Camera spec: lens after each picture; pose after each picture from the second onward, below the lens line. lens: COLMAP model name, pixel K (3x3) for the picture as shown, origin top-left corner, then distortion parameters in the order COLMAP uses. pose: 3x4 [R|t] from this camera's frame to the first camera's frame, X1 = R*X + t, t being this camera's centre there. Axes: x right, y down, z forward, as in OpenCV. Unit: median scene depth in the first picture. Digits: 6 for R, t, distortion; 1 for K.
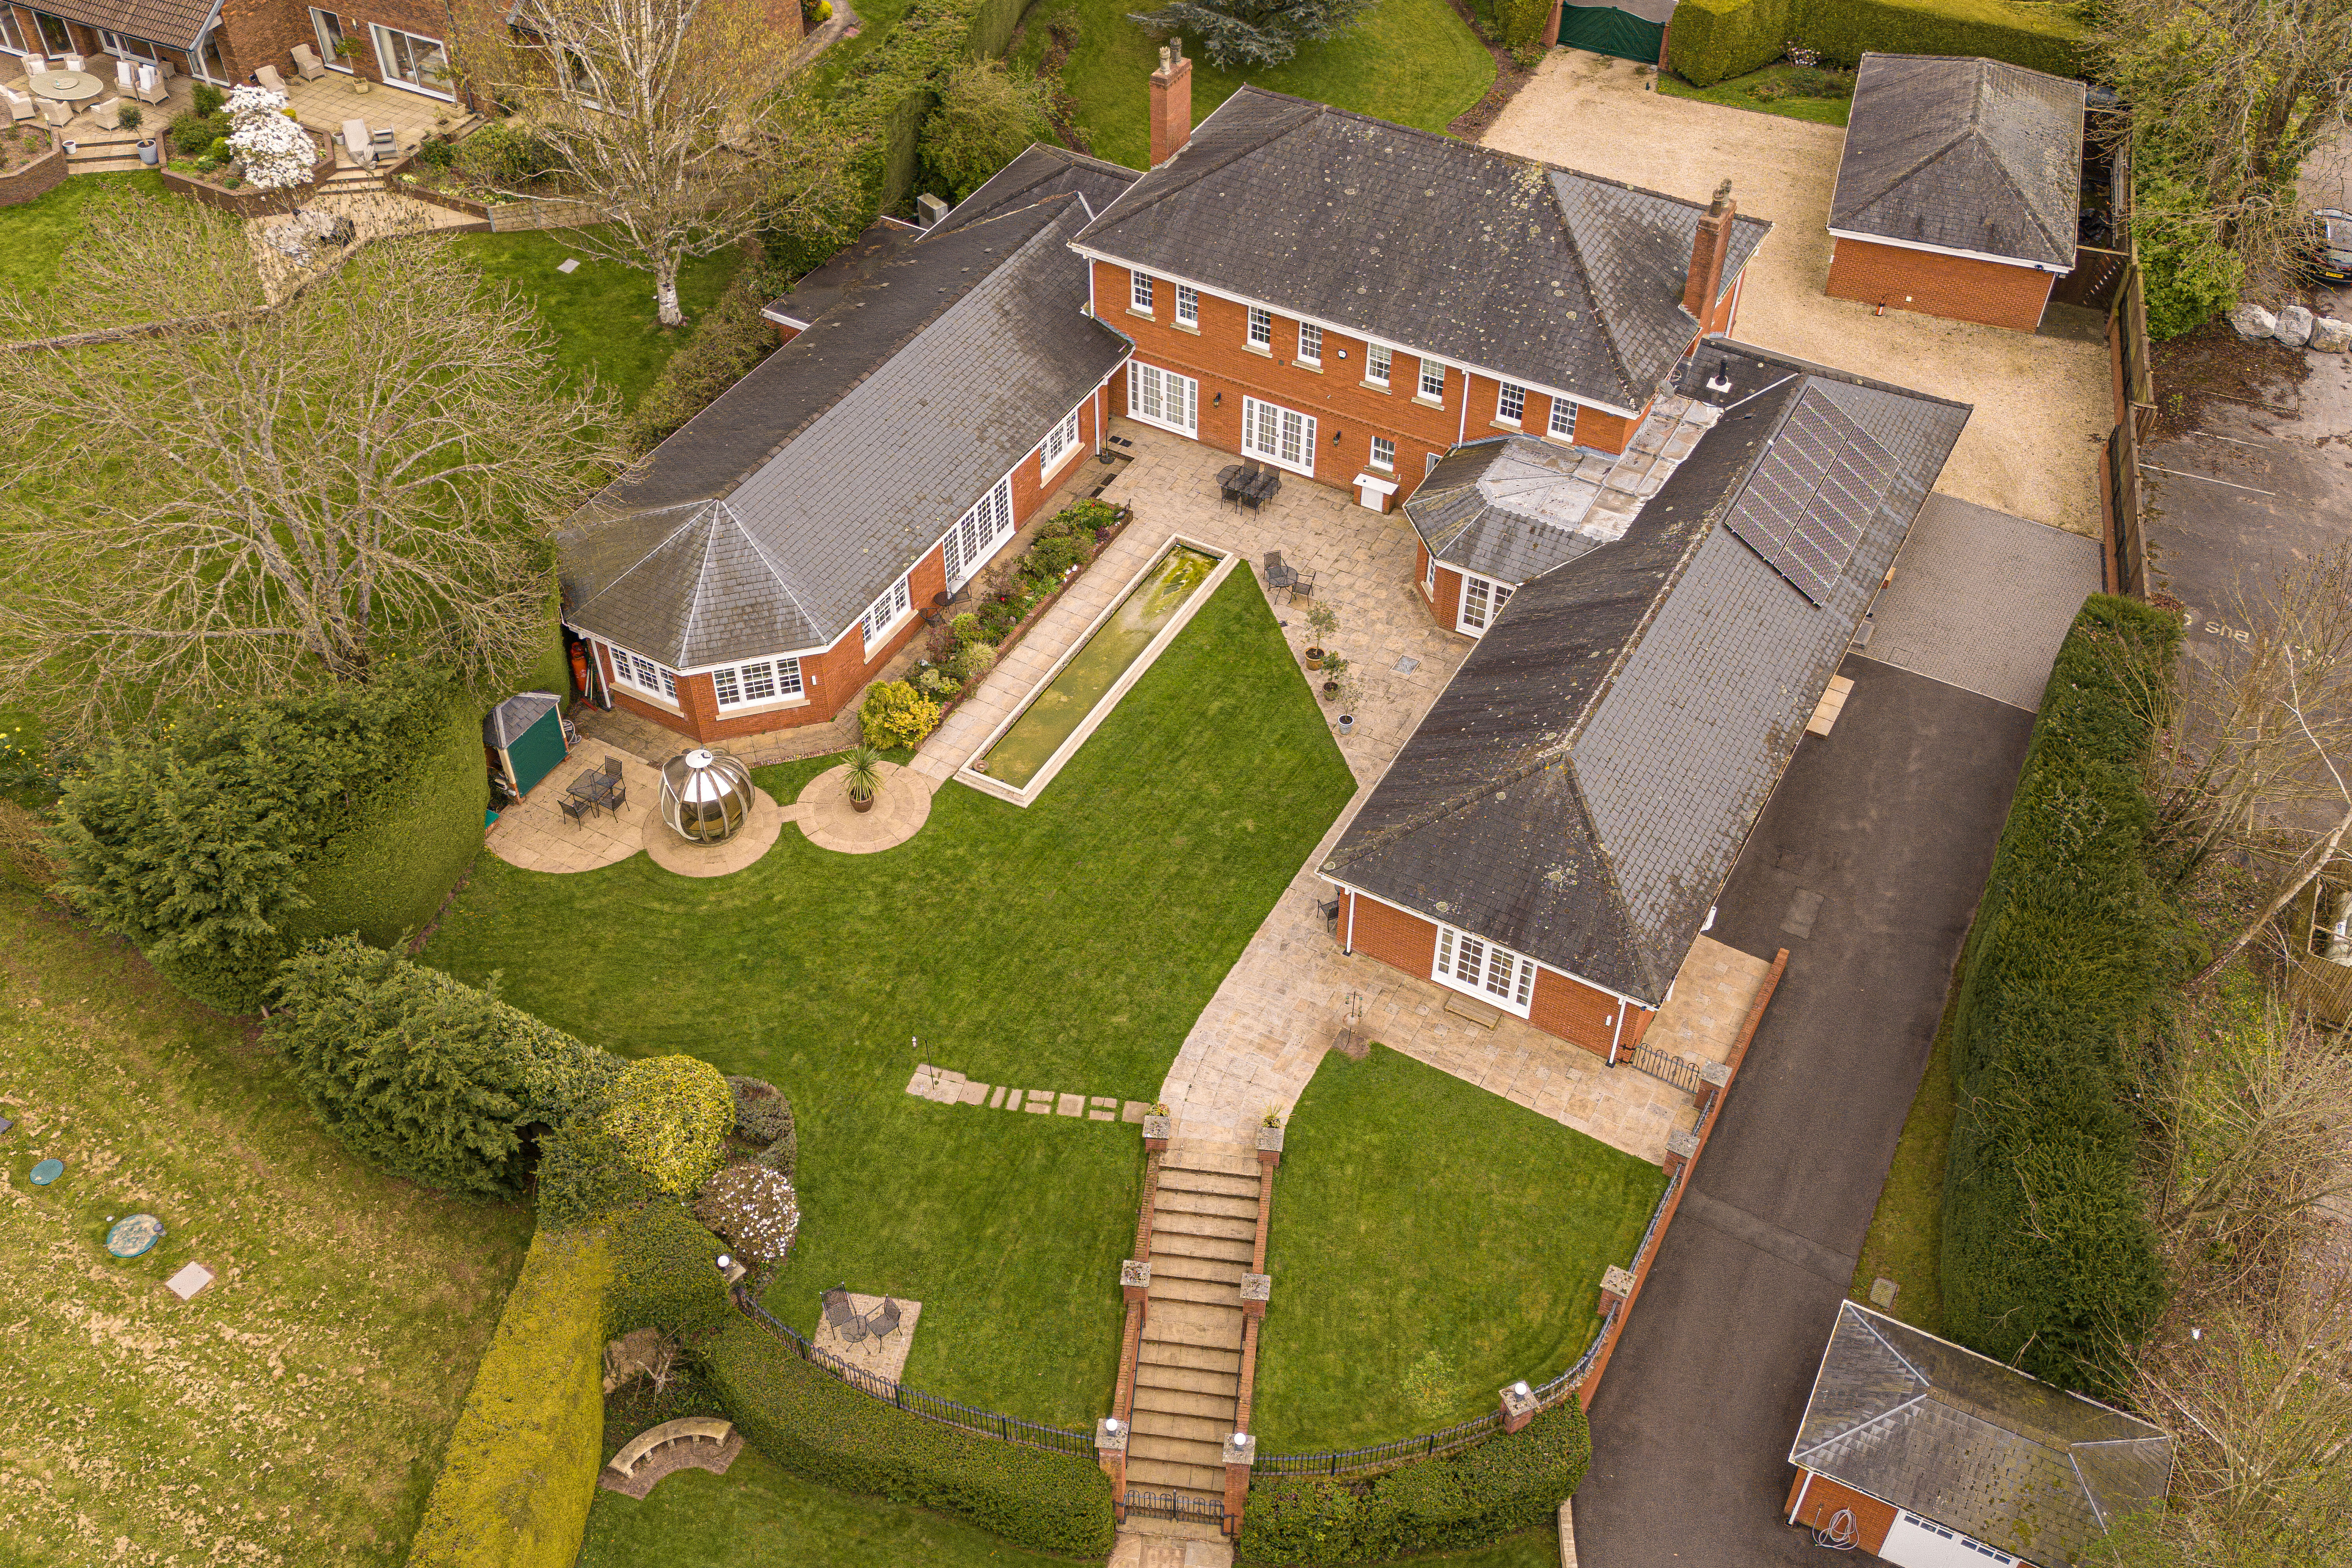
lens RADIAL K [[2264.0, 0, 1107.1], [0, 2264.0, 787.3], [0, 0, 1]] dist [0.094052, -0.138680]
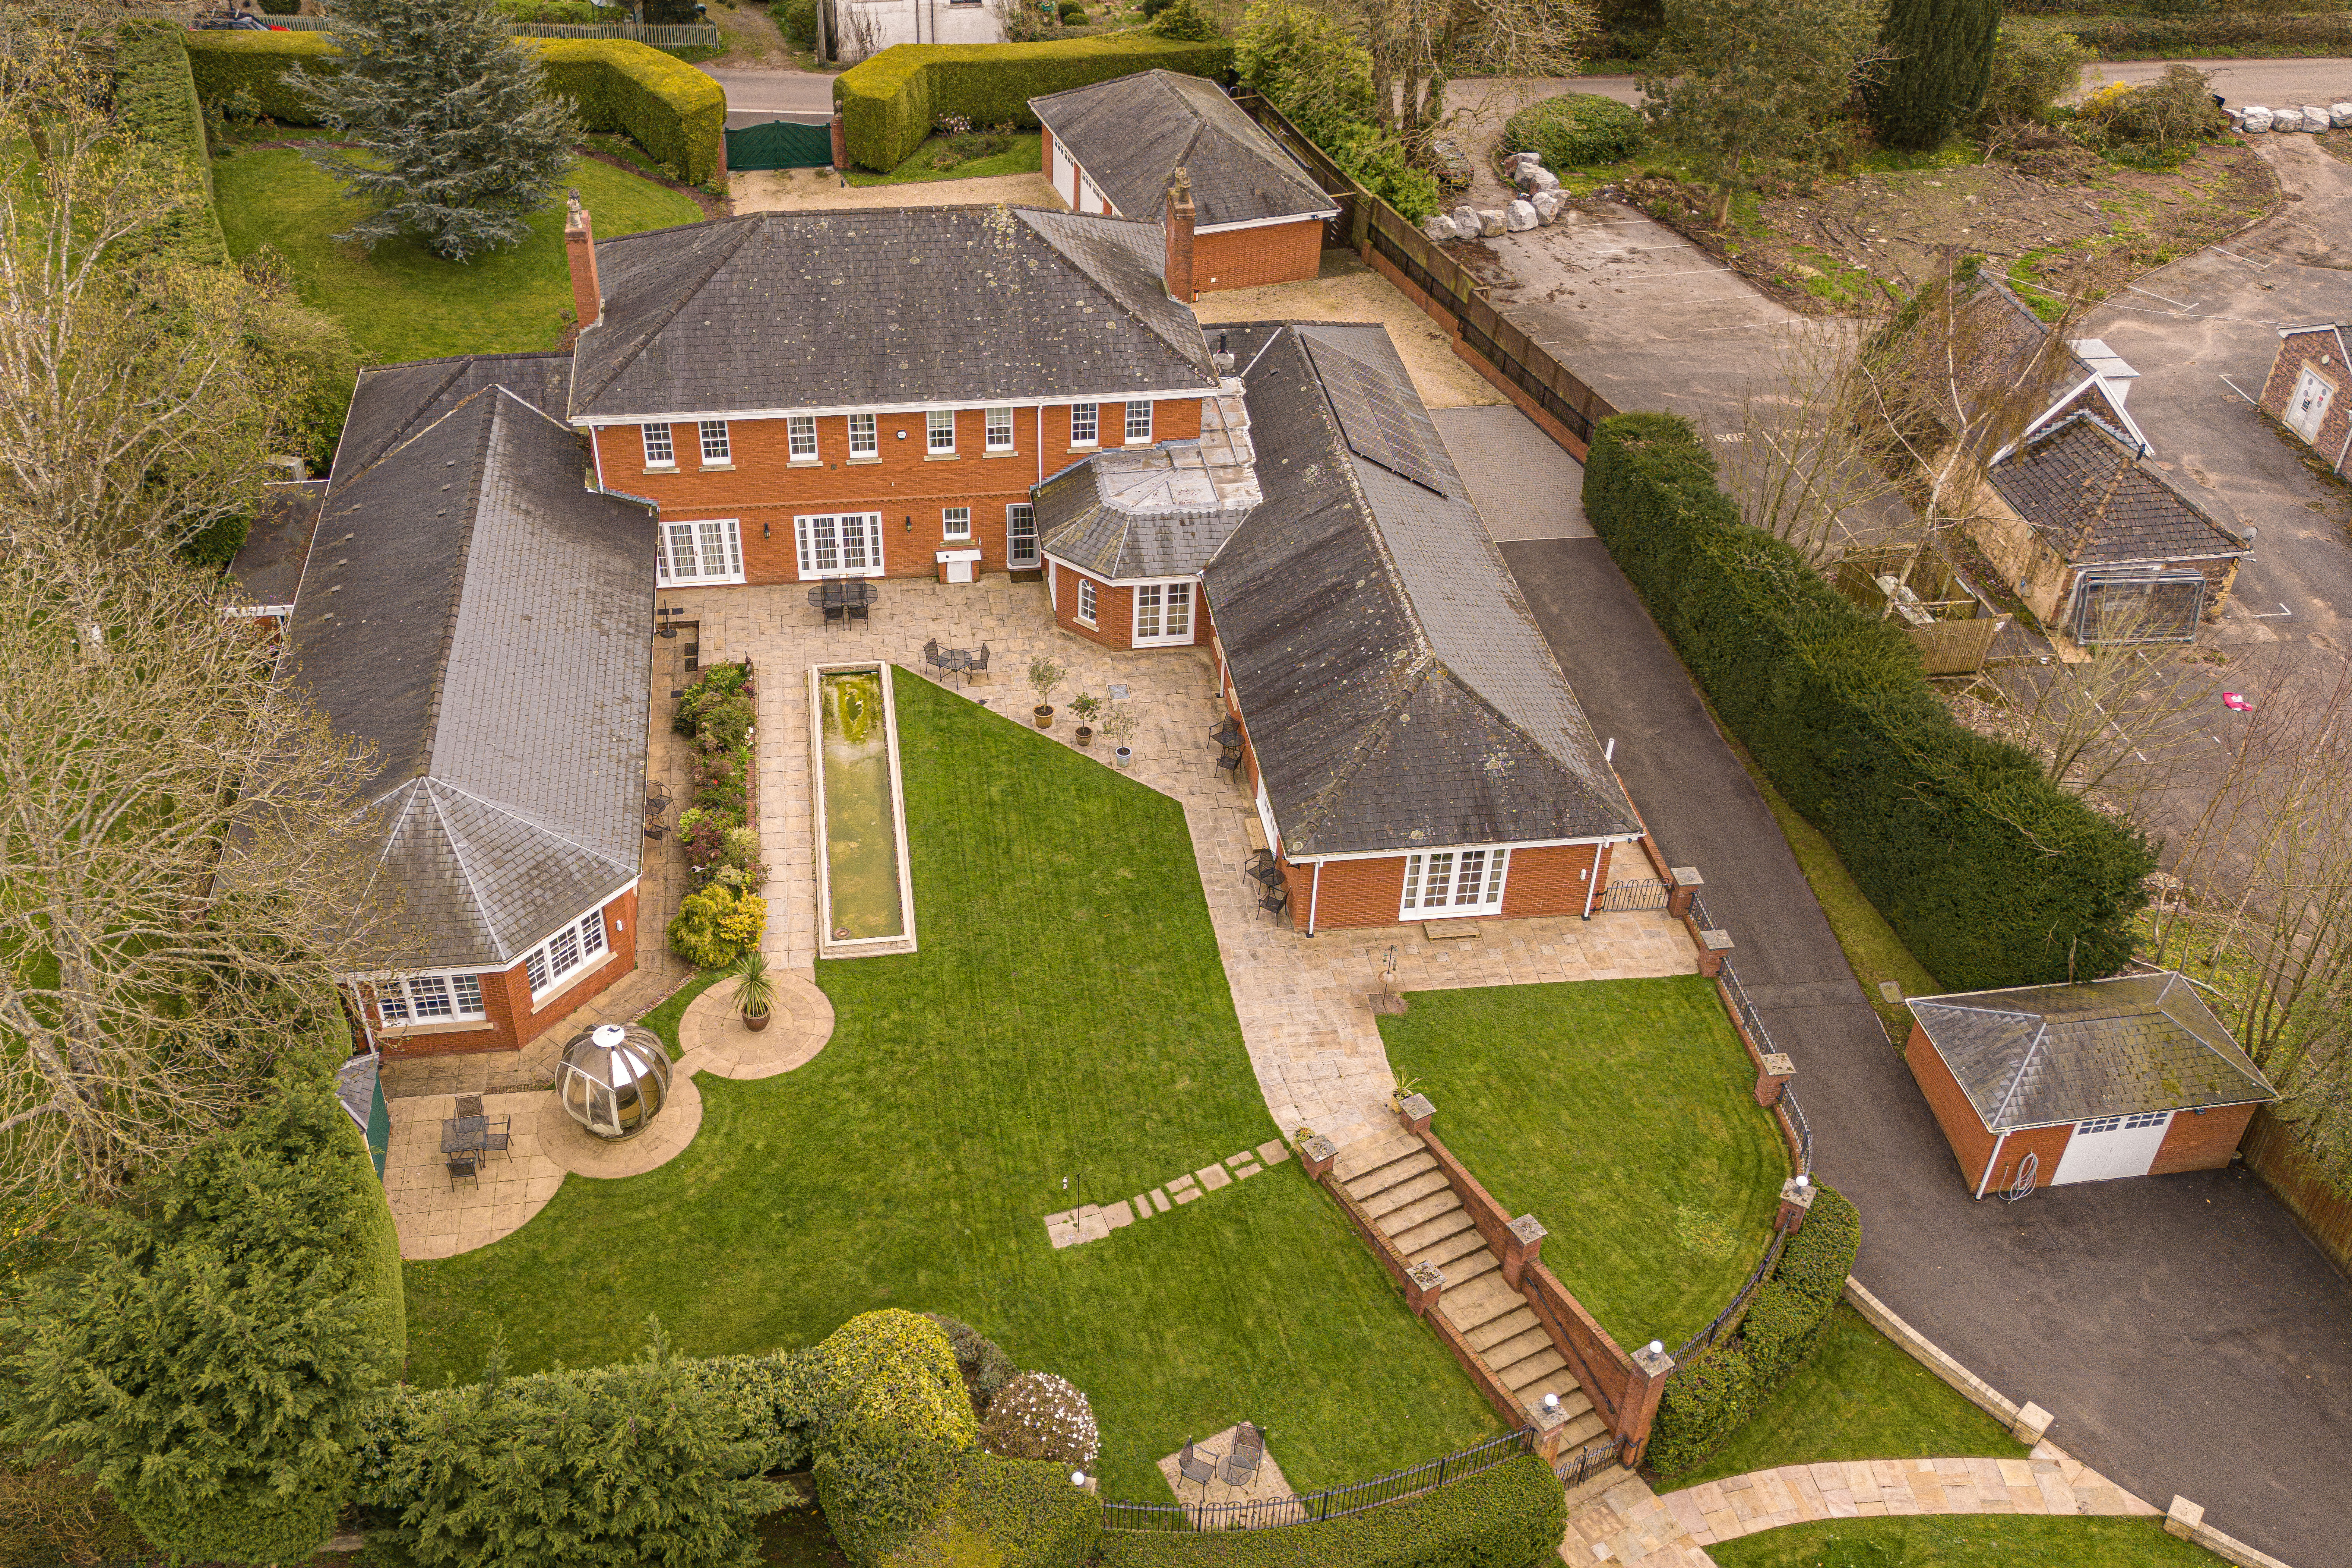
lens RADIAL K [[2263.8, 0, 1107.1], [0, 2263.8, 787.3], [0, 0, 1]] dist [0.094052, -0.138680]
pose [[0.799772, -0.359283, 0.480916, -0.361960], [0.405874, 0.913896, 0.007778, -0.025370], [-0.442302, 0.188971, 0.876732, 0.142026]]
